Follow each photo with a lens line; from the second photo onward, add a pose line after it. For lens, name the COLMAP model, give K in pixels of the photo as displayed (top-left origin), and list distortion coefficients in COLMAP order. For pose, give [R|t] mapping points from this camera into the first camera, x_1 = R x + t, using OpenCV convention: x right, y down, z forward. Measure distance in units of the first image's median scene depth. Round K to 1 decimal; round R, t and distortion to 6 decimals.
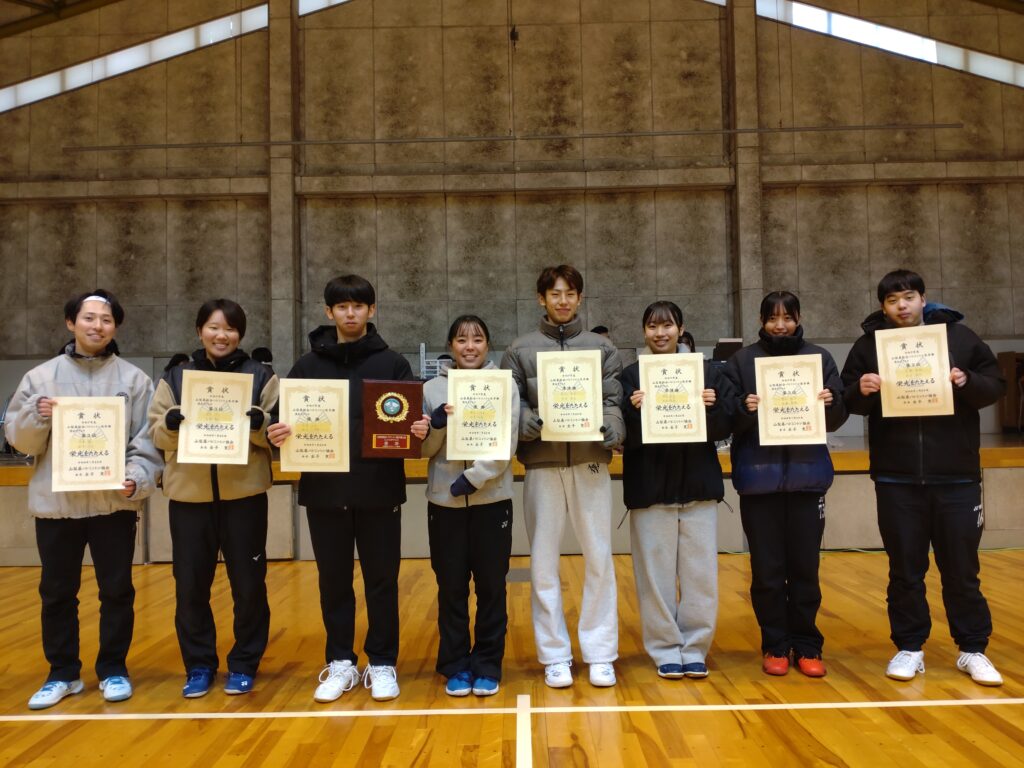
lens RADIAL K [[880.1, 0, 511.8], [0, 880.1, 338.5], [0, 0, 1]] dist [0.046264, -0.128153]
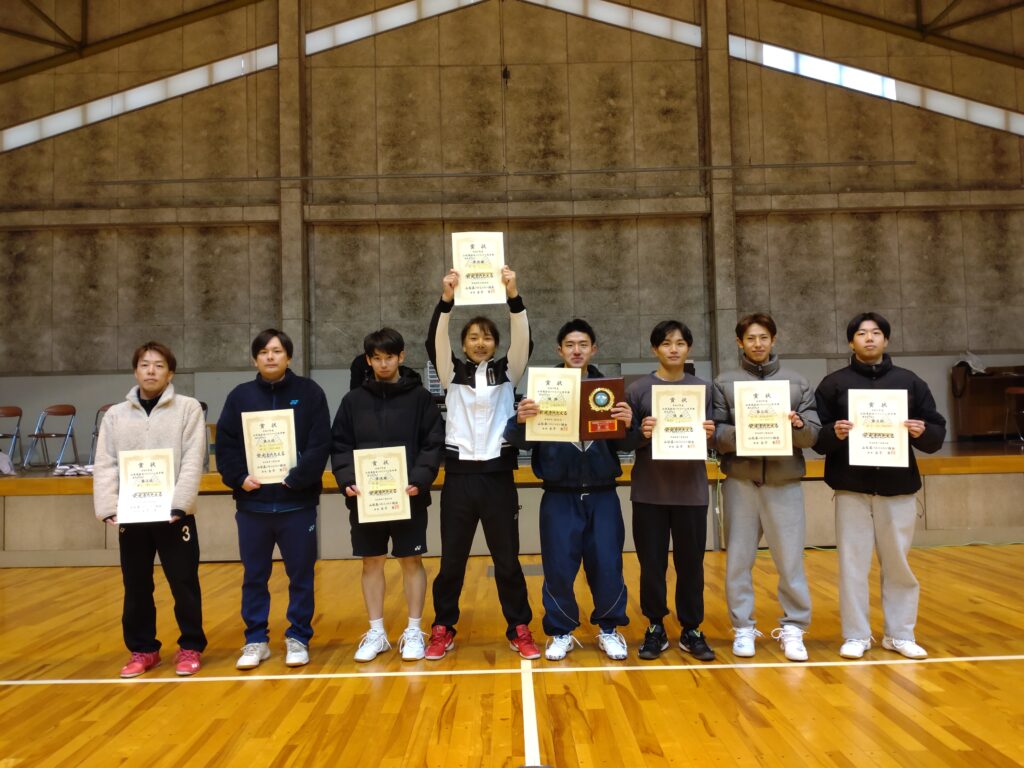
lens RADIAL K [[872.0, 0, 506.3], [0, 872.0, 332.1], [0, 0, 1]] dist [0.051739, -0.128814]
pose [[0.999972, -0.003446, 0.006578, -0.005680], [0.003541, 0.999890, -0.014401, -0.012352], [-0.006528, 0.014424, 0.999875, -0.068660]]
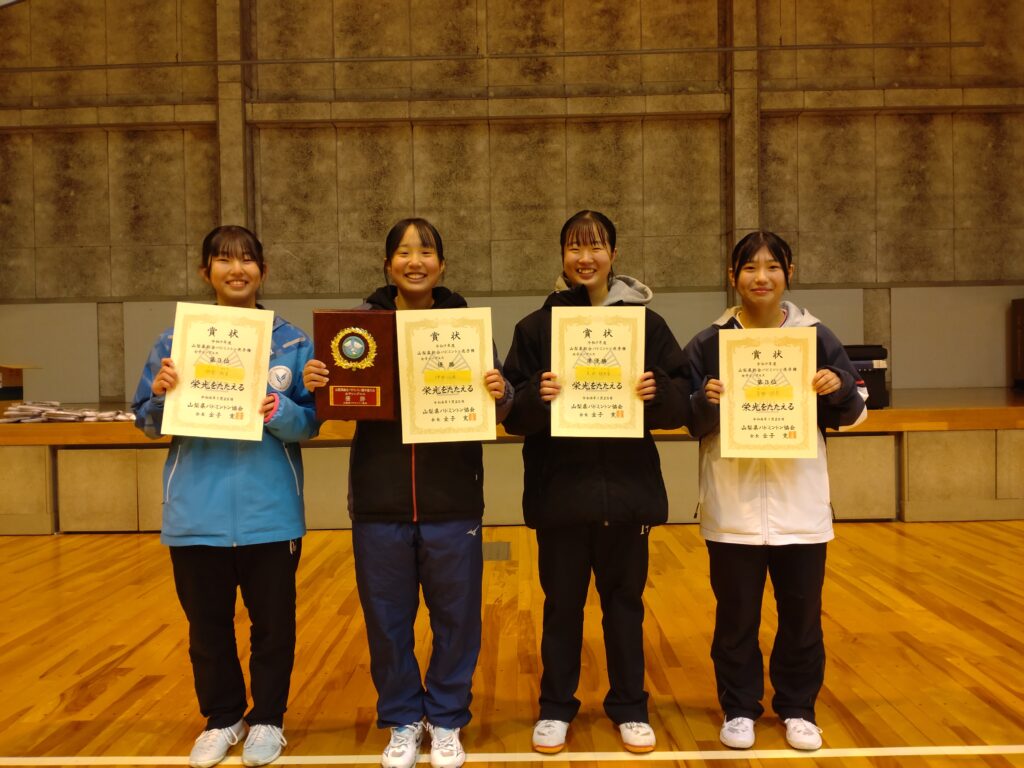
lens RADIAL K [[901.1, 0, 512.8], [0, 901.1, 347.3], [0, 0, 1]] dist [0.014057, -0.077583]
pose [[0.999992, 0.001456, 0.003593, 0.025517], [-0.001702, 0.997585, 0.069431, 0.001626], [-0.003483, -0.069437, 0.997580, 0.060234]]
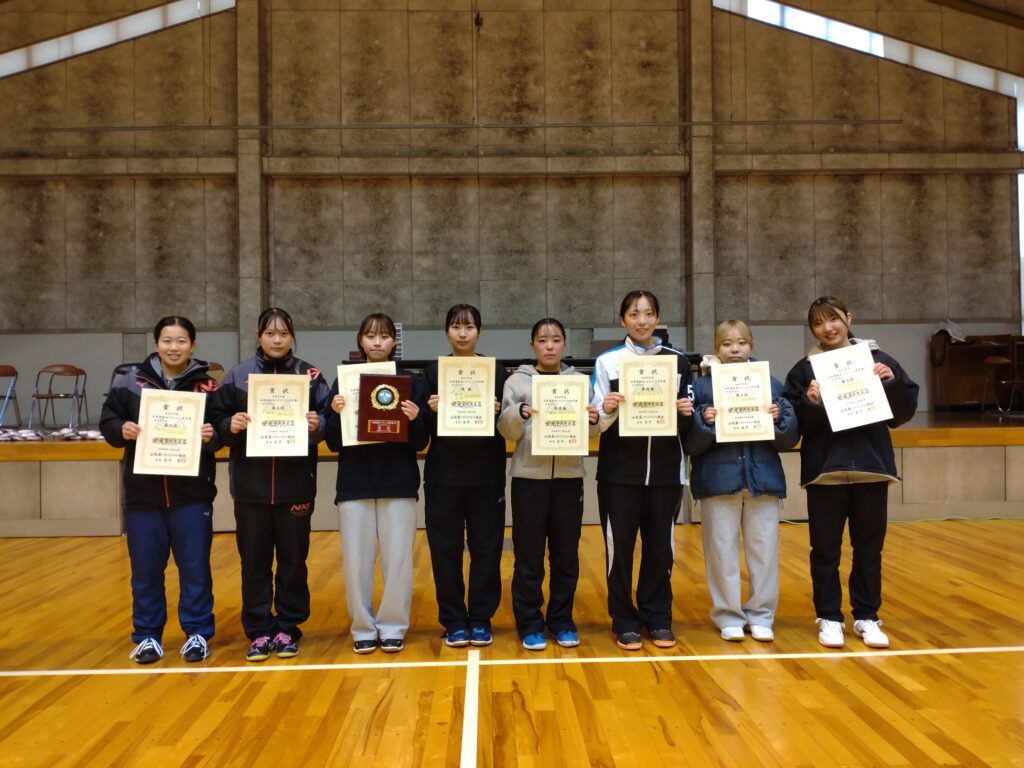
lens RADIAL K [[880.1, 0, 511.8], [0, 880.1, 338.5], [0, 0, 1]] dist [0.046264, -0.128153]
pose [[0.999238, 0.006572, 0.038473, 0.004259], [-0.007892, 0.999382, 0.034249, -0.011535], [-0.038224, -0.034526, 0.998673, -0.037412]]
